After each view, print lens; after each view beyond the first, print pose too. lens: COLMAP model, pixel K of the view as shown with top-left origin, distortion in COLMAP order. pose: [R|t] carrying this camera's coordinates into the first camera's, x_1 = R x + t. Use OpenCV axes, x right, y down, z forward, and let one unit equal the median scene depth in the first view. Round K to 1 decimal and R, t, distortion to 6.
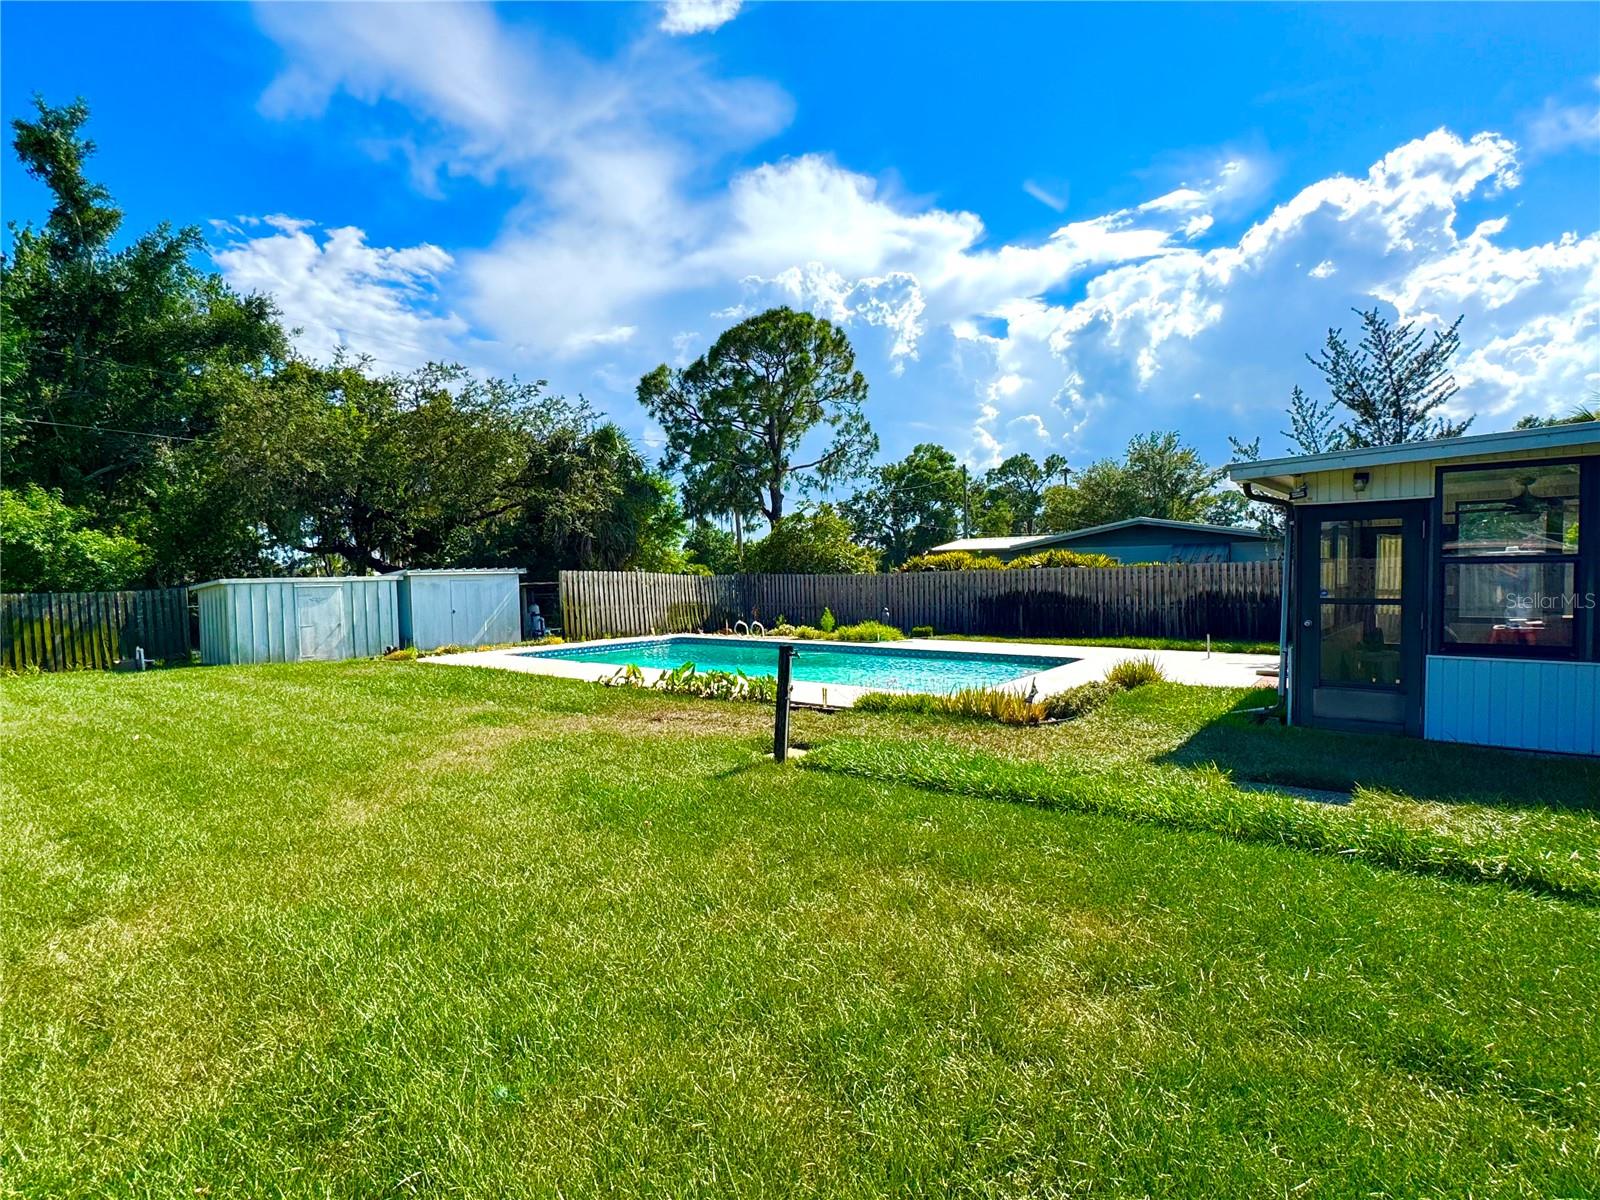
lens RADIAL K [[815.8, 0, 811.9], [0, 815.8, 610.9], [0, 0, 1]] dist [0.004848, 0.000875]
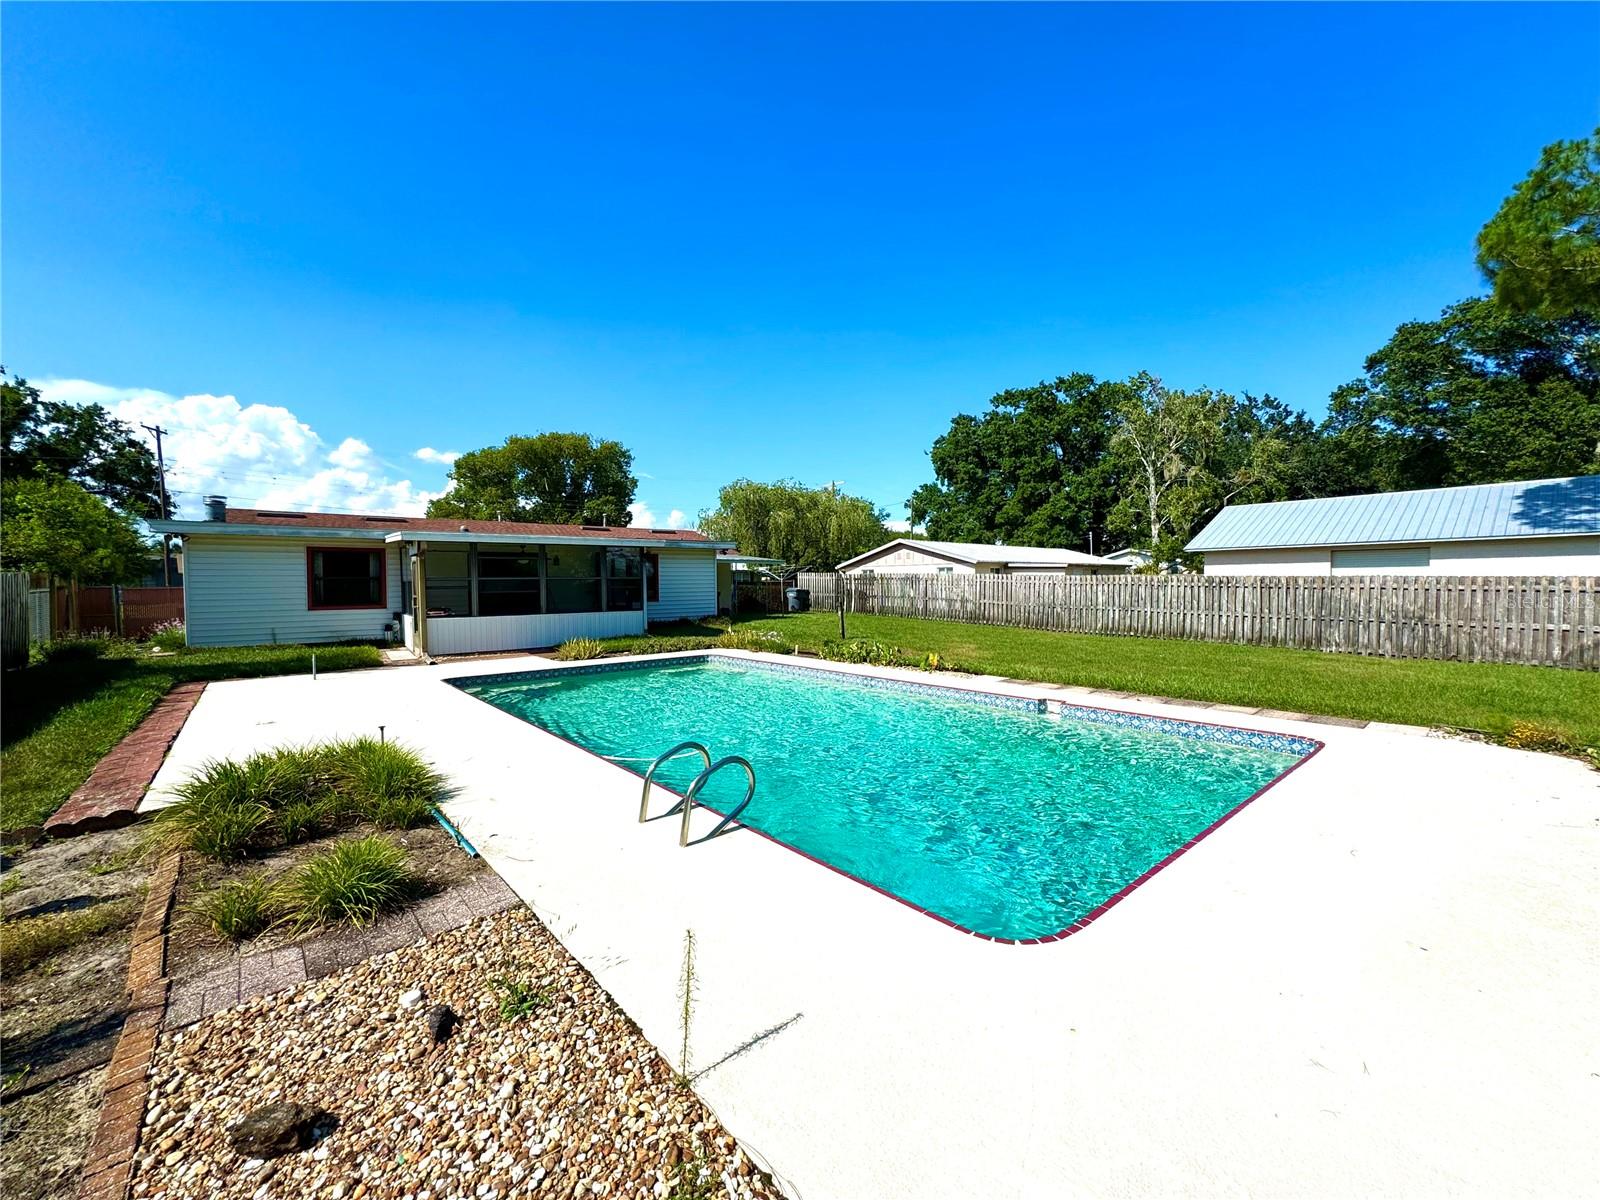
lens RADIAL K [[637.0, 0, 796.8], [0, 637.0, 590.5], [0, 0, 1]] dist [0.002008, 0.000078]
pose [[-0.967970, 0.017672, 0.250445, -0.073916], [0.032290, 0.997998, 0.054378, -0.021983], [-0.248982, 0.060723, -0.966603, 0.539976]]
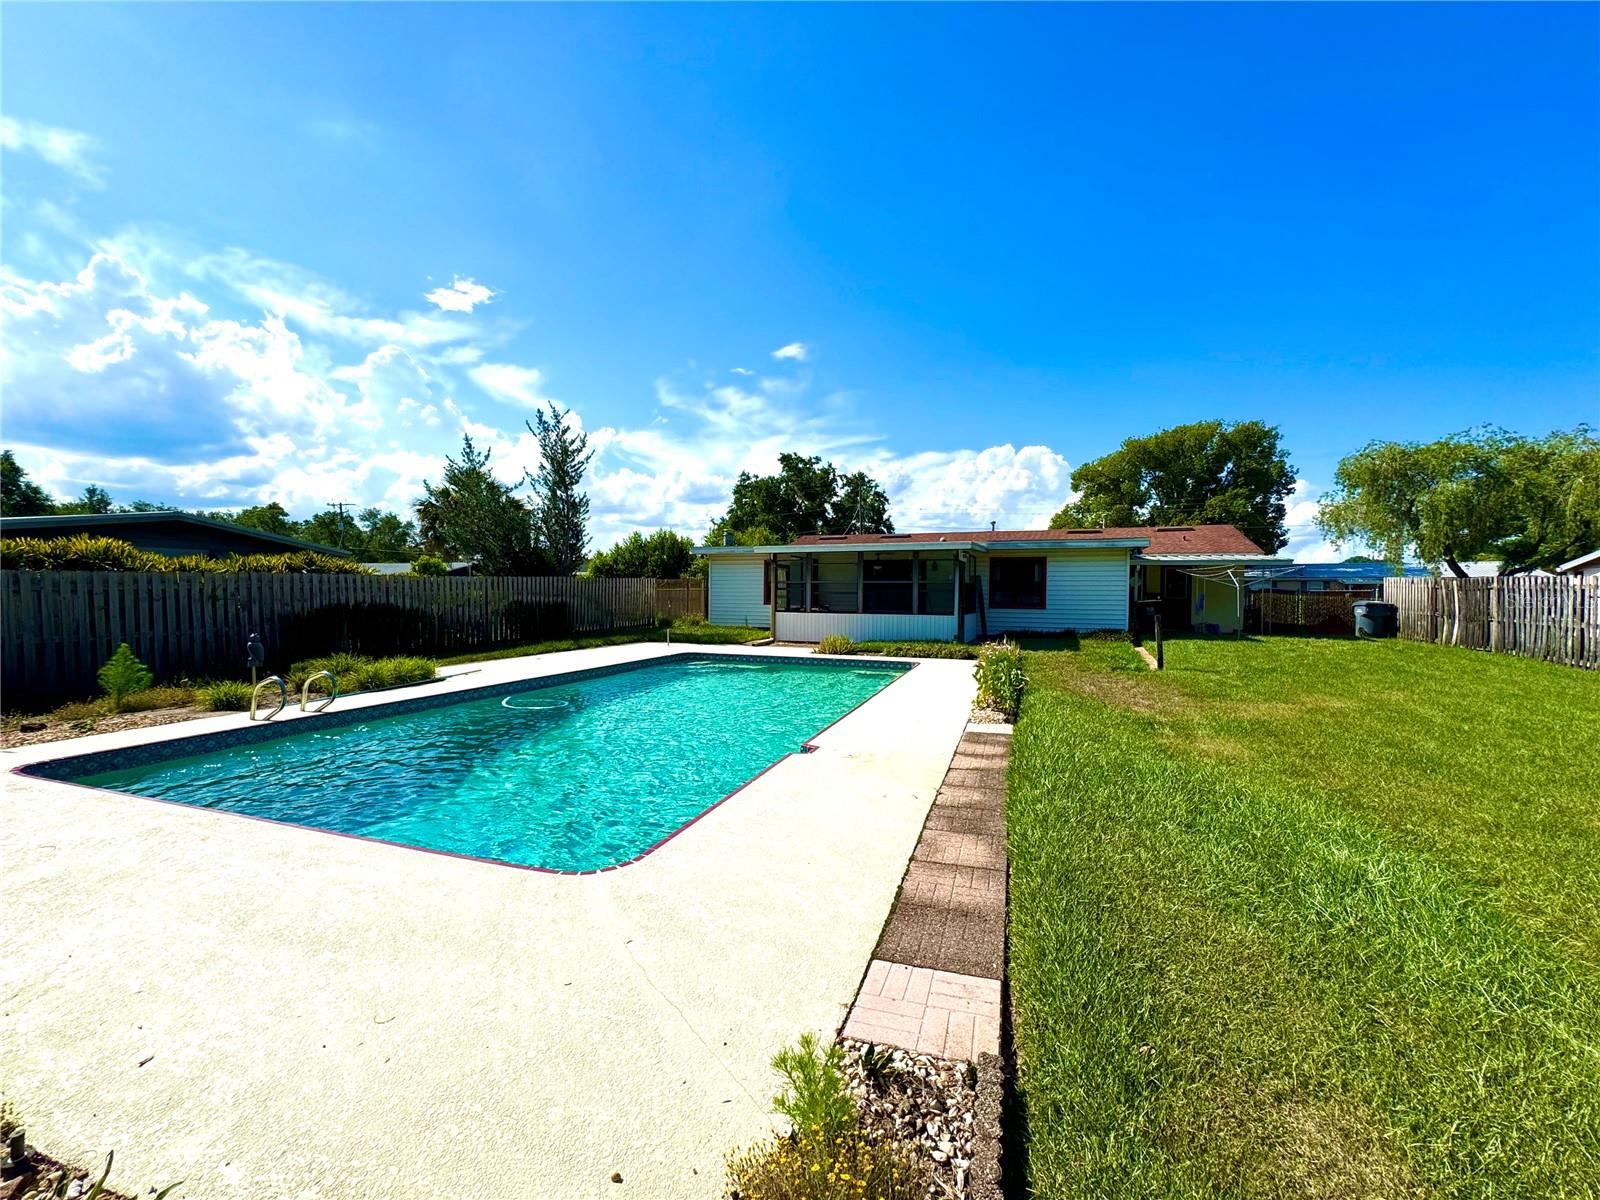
lens RADIAL K [[637.0, 0, 803.2], [0, 637.0, 596.7], [0, 0, 1]] dist [0.002008, 0.000078]
pose [[-0.282941, 0.002032, 0.959135, -0.218811], [0.038299, 0.999224, 0.009181, -0.009849], [-0.958372, 0.039331, -0.282799, 0.383322]]
